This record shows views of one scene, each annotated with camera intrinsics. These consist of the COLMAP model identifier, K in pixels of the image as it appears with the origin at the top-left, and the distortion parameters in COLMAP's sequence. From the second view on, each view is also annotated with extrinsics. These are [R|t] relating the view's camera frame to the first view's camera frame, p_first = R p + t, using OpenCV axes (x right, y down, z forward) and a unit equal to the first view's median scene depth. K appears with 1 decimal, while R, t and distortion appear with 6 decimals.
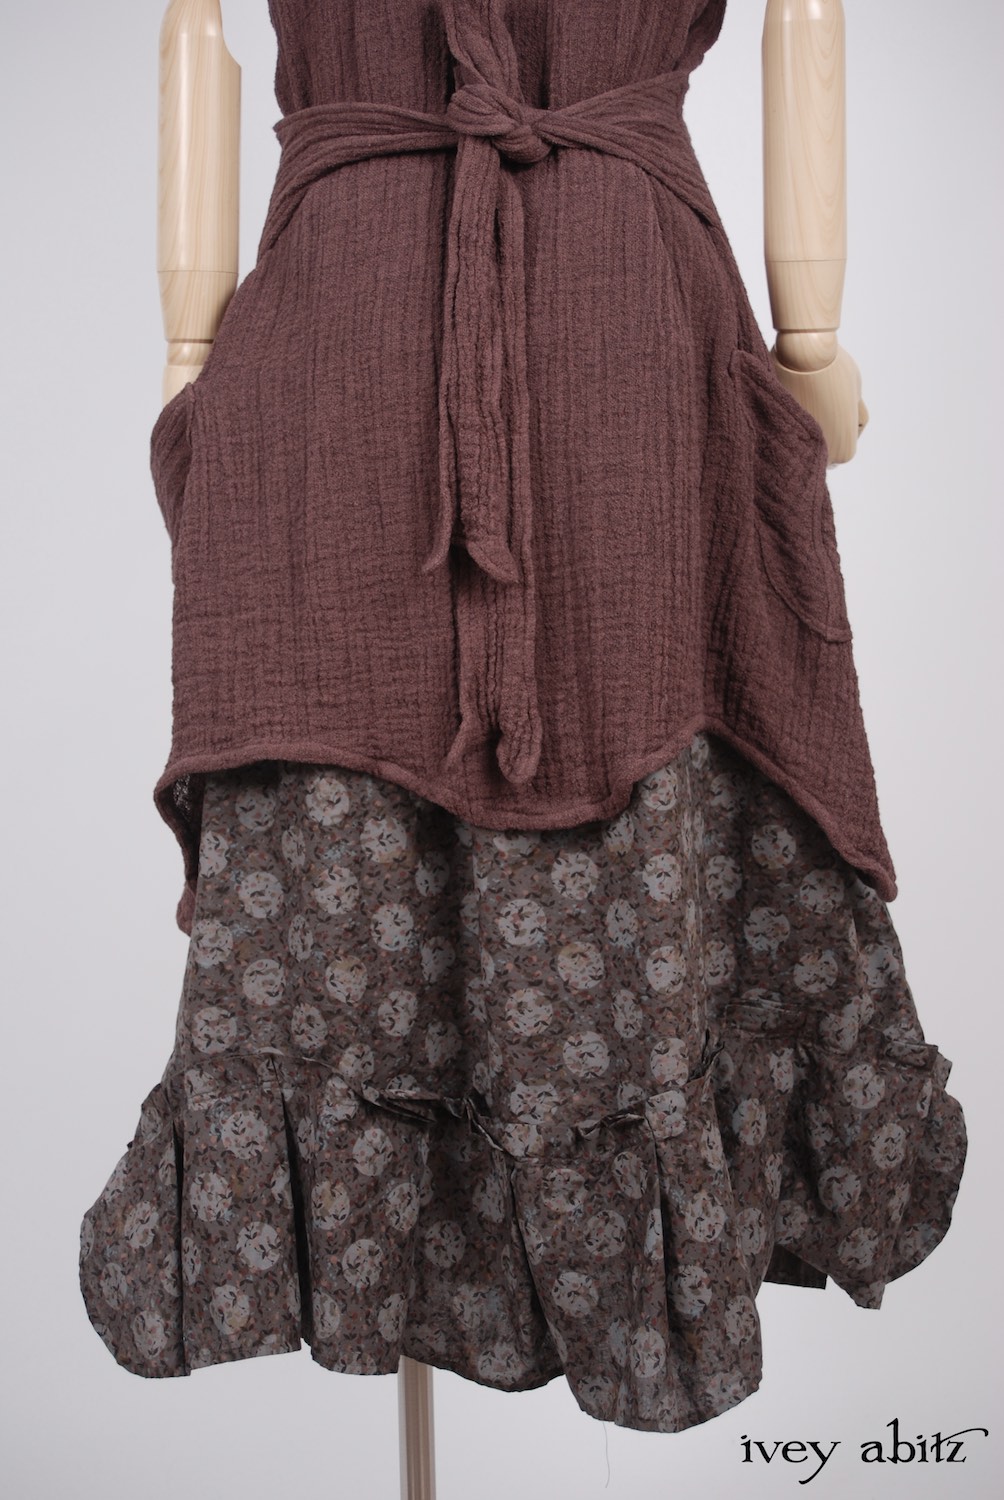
lens RADIAL K [[2483.2, 0, 518.7], [0, 2483.2, 751.7], [0, 0, 1]] dist [-0.061211, -0.145937]
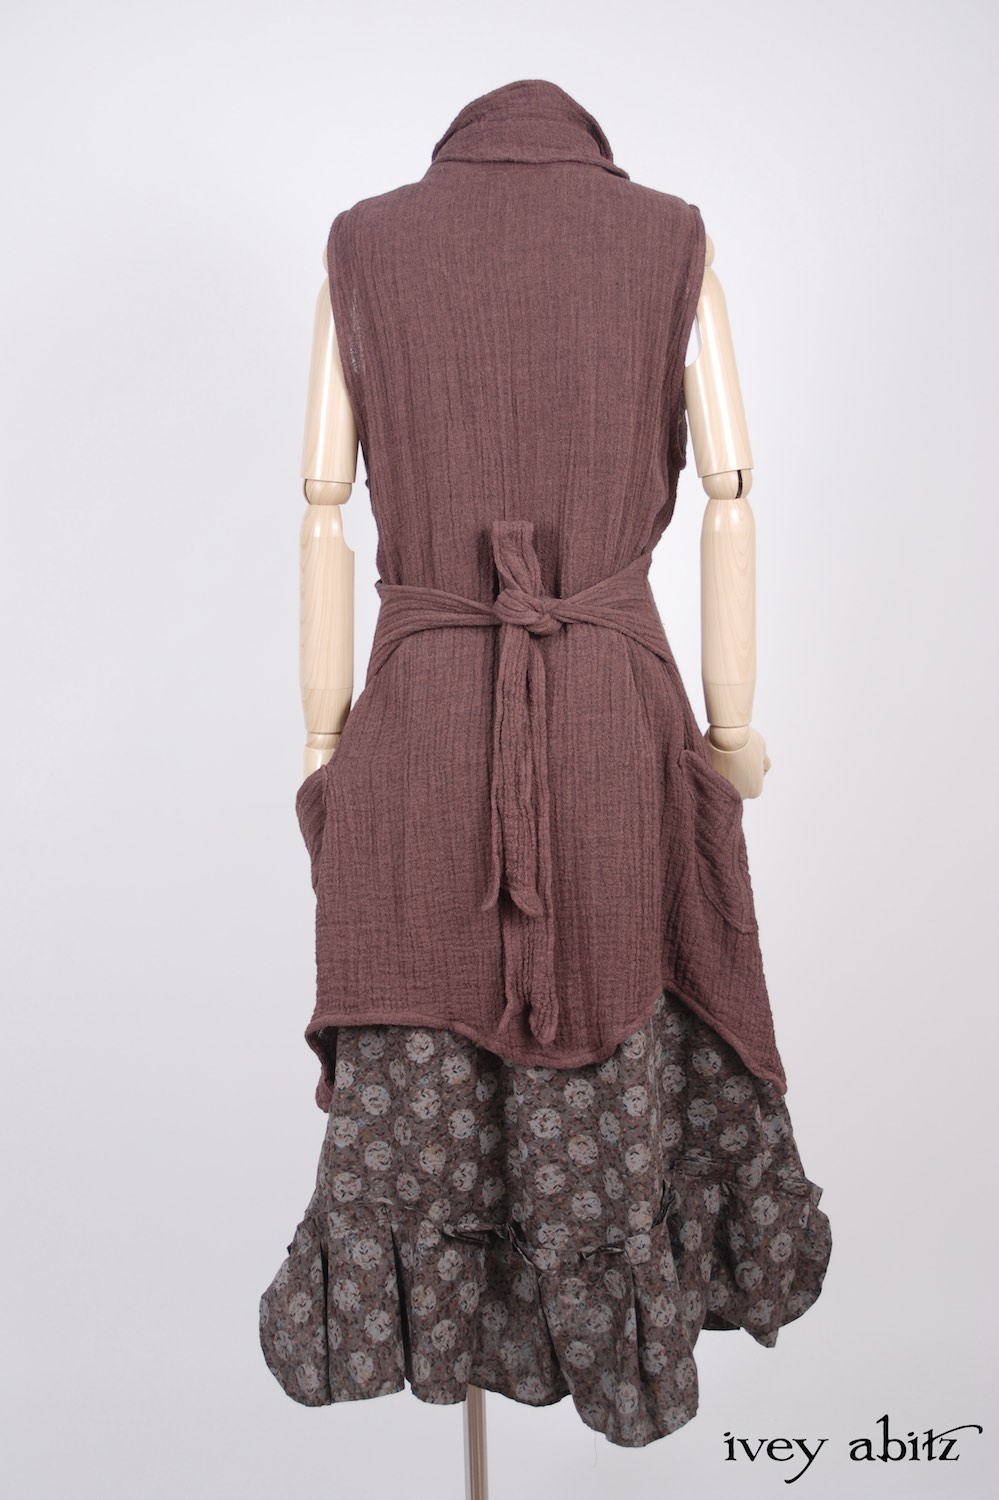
lens RADIAL K [[2094.7, 0, 493.0], [0, 2094.7, 736.8], [0, 0, 1]] dist [-0.099762, 0.072917]
pose [[0.999981, -0.006058, 0.000593, -0.030985], [0.006014, 0.998363, 0.056872, -0.248990], [-0.000936, -0.056867, 0.998381, -0.295640]]
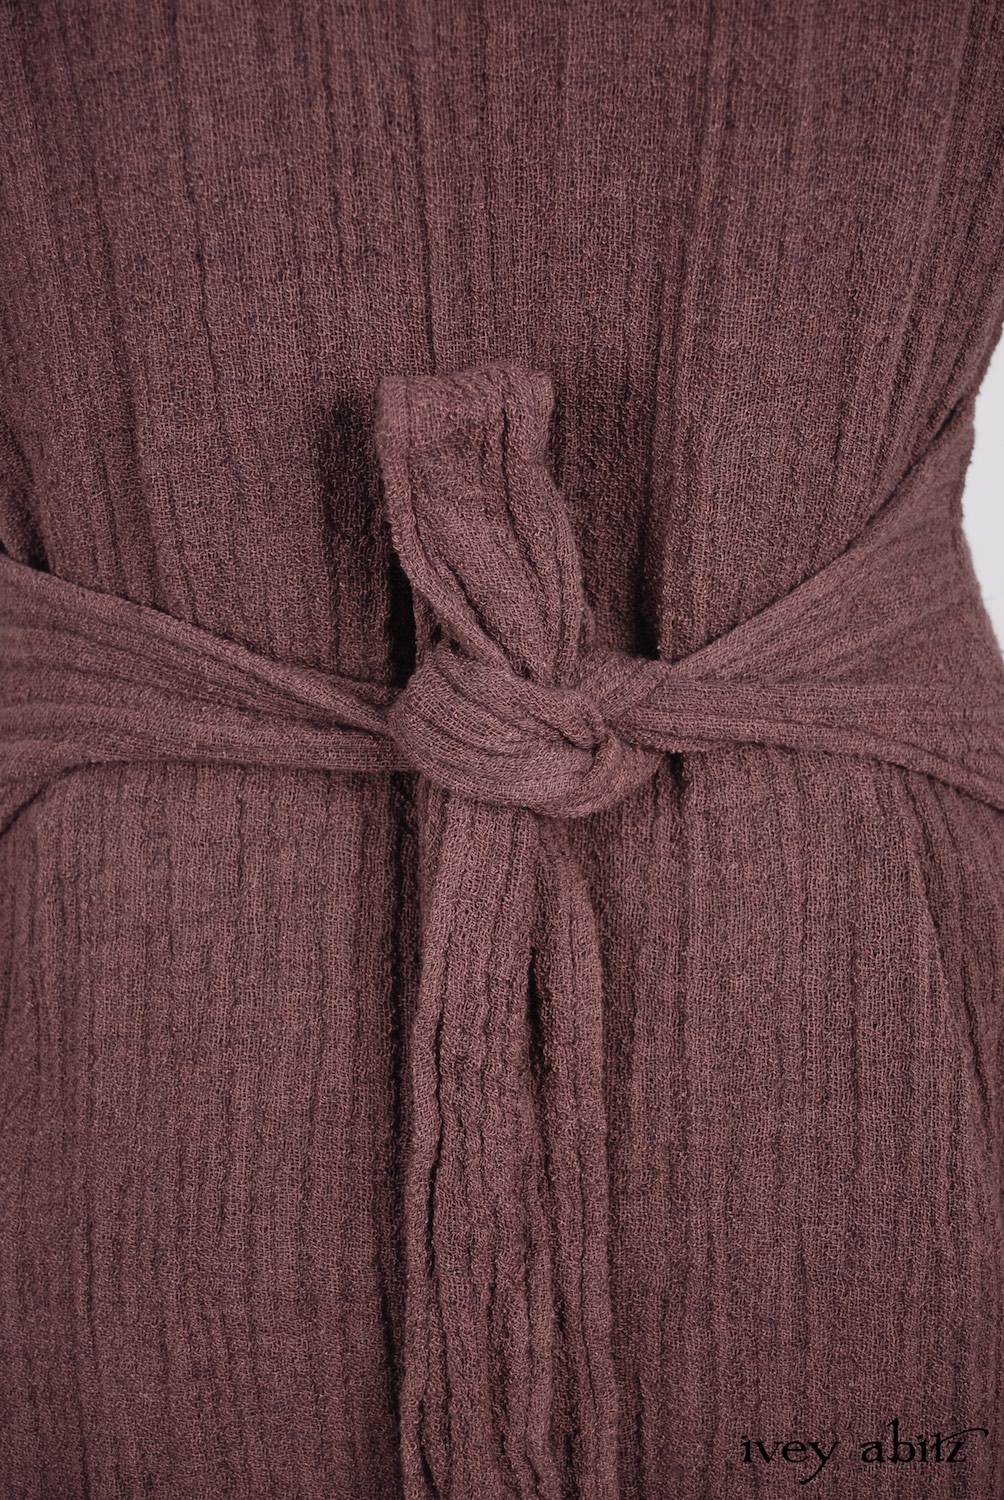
lens RADIAL K [[2509.0, 0, 510.7], [0, 2509.0, 751.1], [0, 0, 1]] dist [-0.073212, -0.024645]
pose [[0.998960, -0.026958, 0.036772, -0.025554], [0.015212, 0.957332, 0.288589, -0.359171], [-0.042983, -0.287730, 0.956747, 0.627743]]
